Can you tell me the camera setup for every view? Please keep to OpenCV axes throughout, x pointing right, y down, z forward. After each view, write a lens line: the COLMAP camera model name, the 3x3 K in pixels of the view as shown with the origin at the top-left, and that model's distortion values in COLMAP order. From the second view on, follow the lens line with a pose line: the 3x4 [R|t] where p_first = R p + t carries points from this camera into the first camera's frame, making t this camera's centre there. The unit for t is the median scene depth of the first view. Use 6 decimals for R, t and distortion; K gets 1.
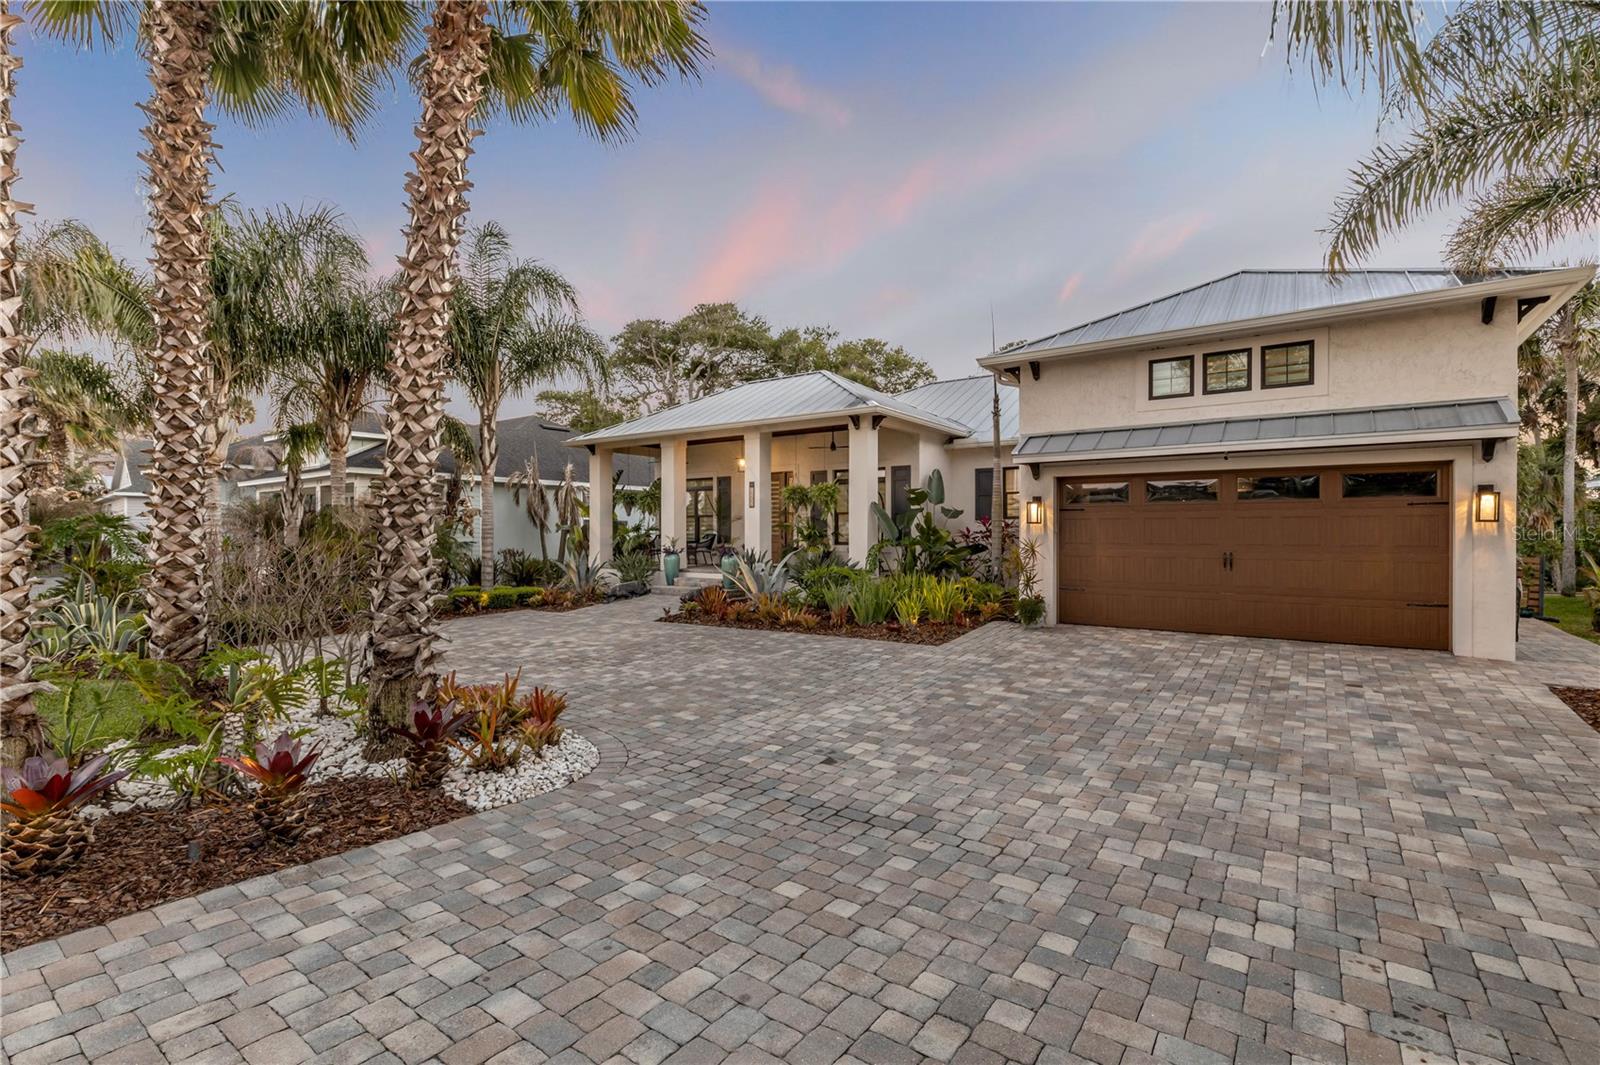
lens RADIAL K [[731.9, 0, 800.0], [0, 731.9, 534.2], [0, 0, 1]] dist [0.008014, -0.002068]
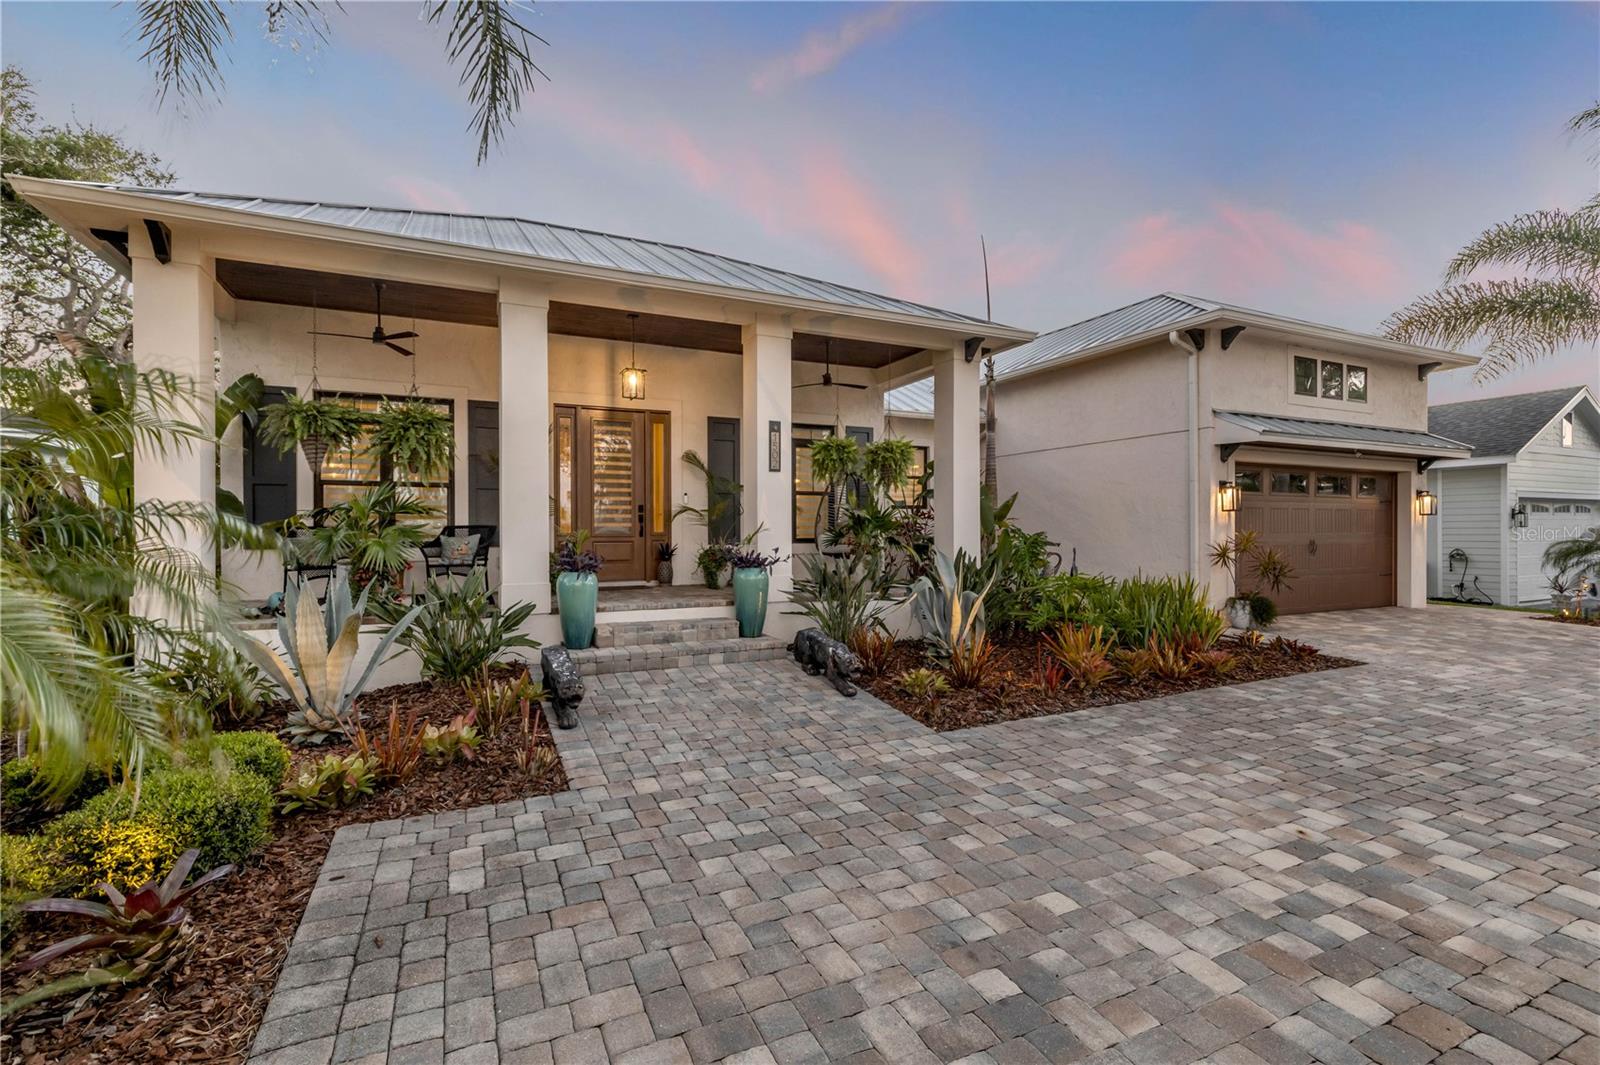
lens RADIAL K [[731.9, 0, 810.7], [0, 731.9, 532.3], [0, 0, 1]] dist [0.008014, -0.002068]
pose [[0.476723, -0.007920, 0.879018, -0.994115], [0.003167, 0.999968, 0.007292, 0.004492], [-0.879048, -0.000693, 0.476733, 1.434615]]
